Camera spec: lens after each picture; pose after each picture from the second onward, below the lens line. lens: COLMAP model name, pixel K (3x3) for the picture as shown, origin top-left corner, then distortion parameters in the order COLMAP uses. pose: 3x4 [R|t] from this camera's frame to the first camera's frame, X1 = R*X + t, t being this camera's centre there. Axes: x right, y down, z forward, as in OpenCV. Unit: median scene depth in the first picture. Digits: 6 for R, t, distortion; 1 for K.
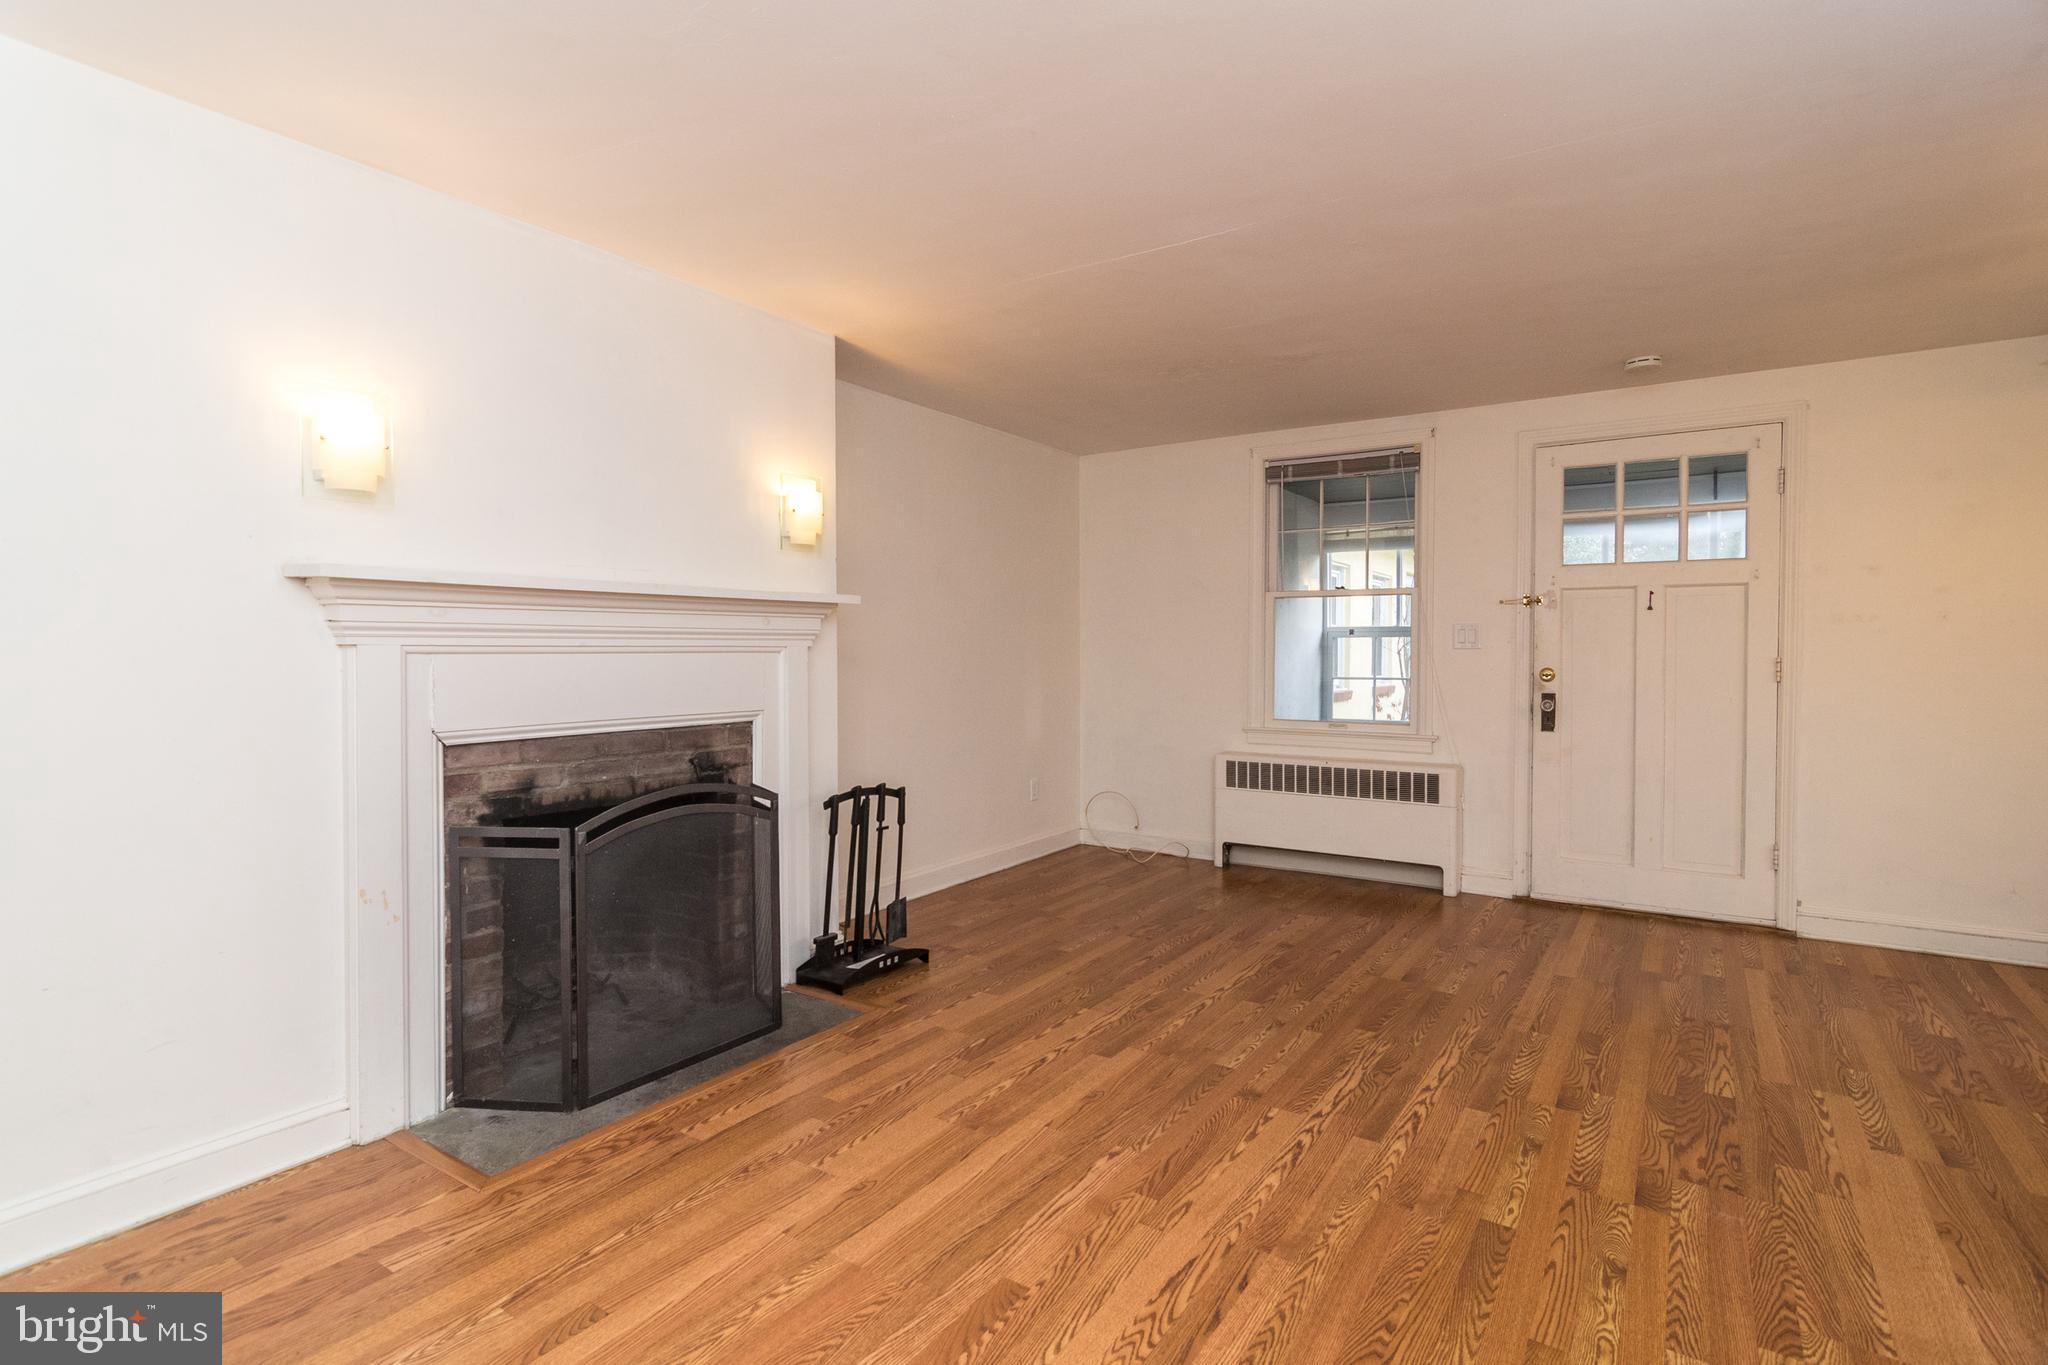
lens RADIAL K [[997.8, 0, 1025.1], [0, 997.8, 668.3], [0, 0, 1]] dist [-0.000639, 0.000614]
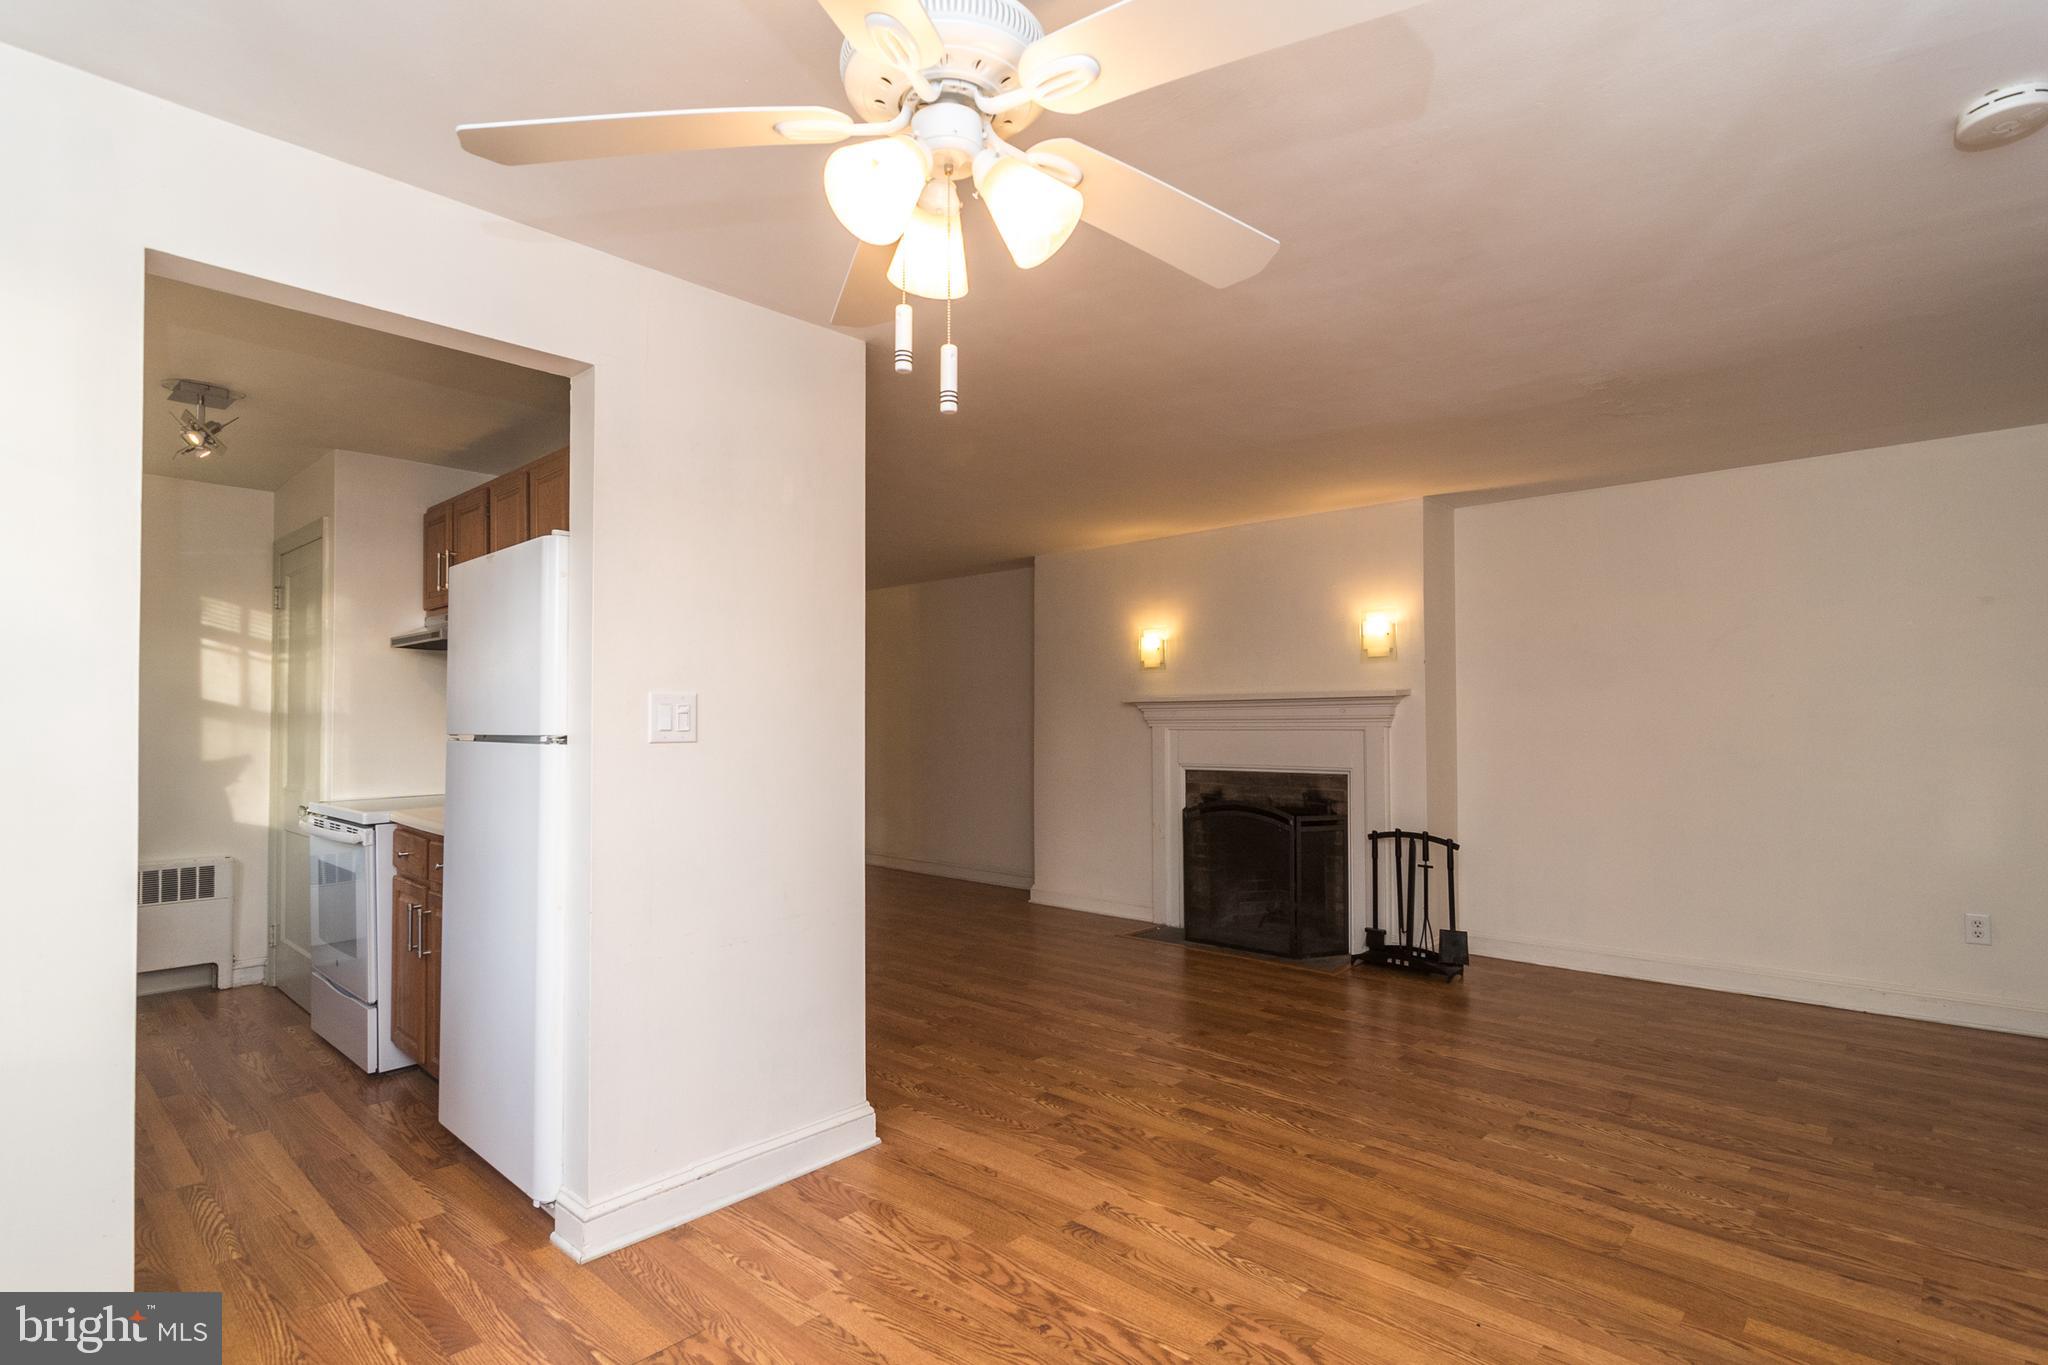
lens RADIAL K [[1004.5, 0, 1029.4], [0, 1004.5, 699.8], [0, 0, 1]] dist [-0.002161, 0.000499]
pose [[-0.152352, -0.021066, -0.988102, 1.468855], [-0.013340, 0.999726, -0.019257, -0.029752], [0.988236, 0.010247, -0.152592, 0.814393]]
